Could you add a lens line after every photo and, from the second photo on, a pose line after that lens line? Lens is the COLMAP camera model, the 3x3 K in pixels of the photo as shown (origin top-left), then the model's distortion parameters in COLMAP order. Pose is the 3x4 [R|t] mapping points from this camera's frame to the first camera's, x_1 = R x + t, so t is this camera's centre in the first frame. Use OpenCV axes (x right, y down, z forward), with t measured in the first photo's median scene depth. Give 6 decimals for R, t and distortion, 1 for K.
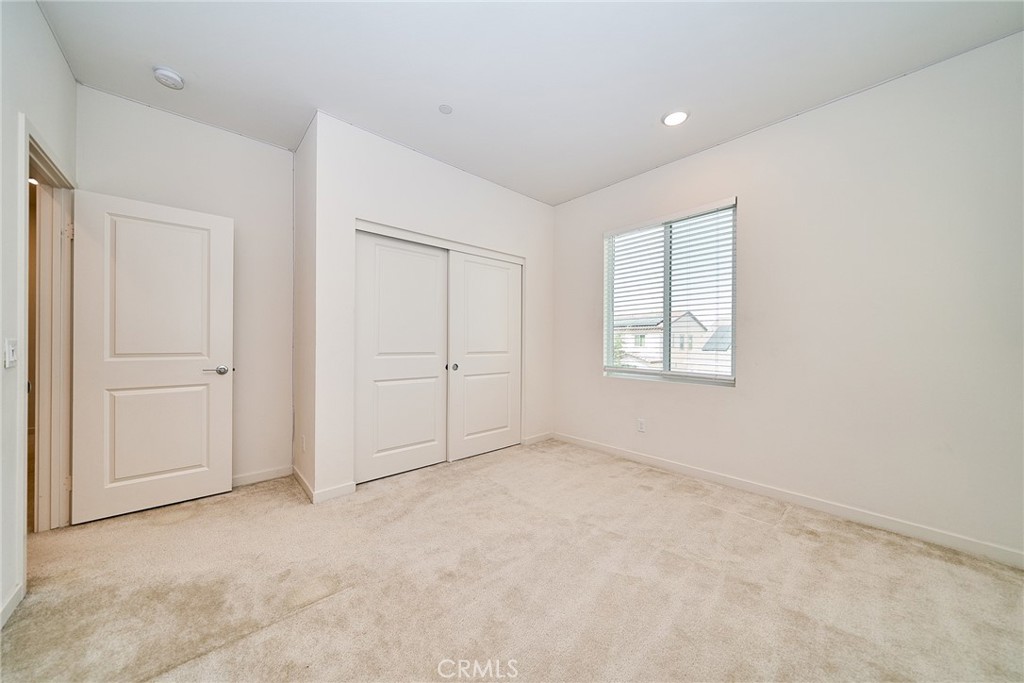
lens RADIAL K [[349.5, 0, 511.4], [0, 349.5, 343.8], [0, 0, 1]] dist [0.001526, -0.000666]
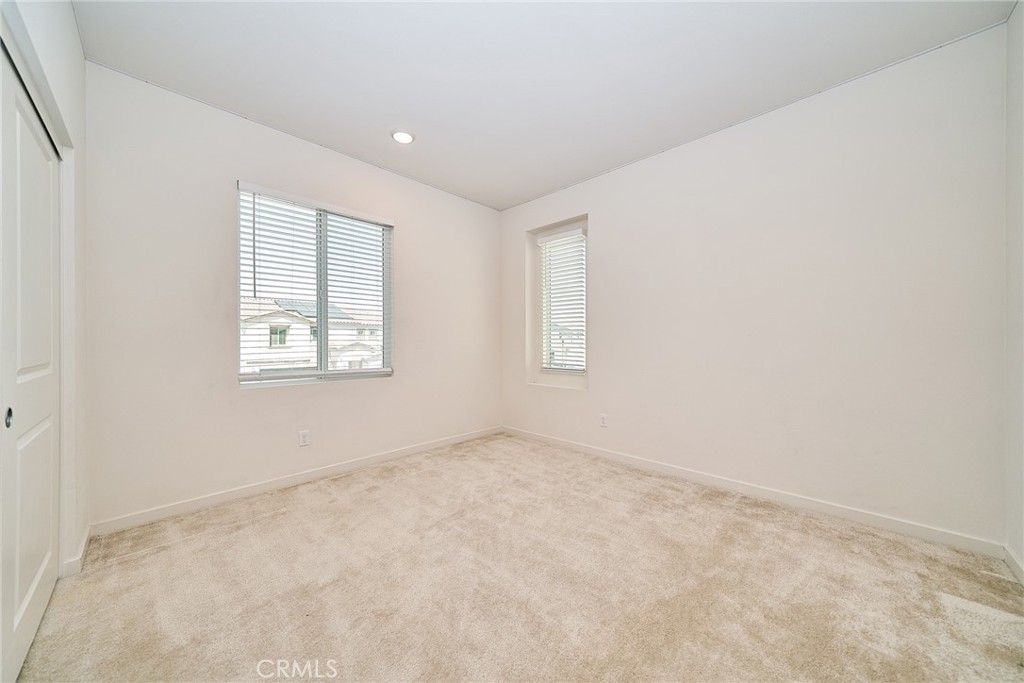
lens RADIAL K [[349.5, 0, 514.8], [0, 349.5, 340.7], [0, 0, 1]] dist [0.001526, -0.000666]
pose [[-0.064491, -0.004451, 0.997908, -0.486258], [0.005235, 0.999975, 0.004798, -0.003062], [-0.997905, 0.005533, -0.064466, 0.528773]]
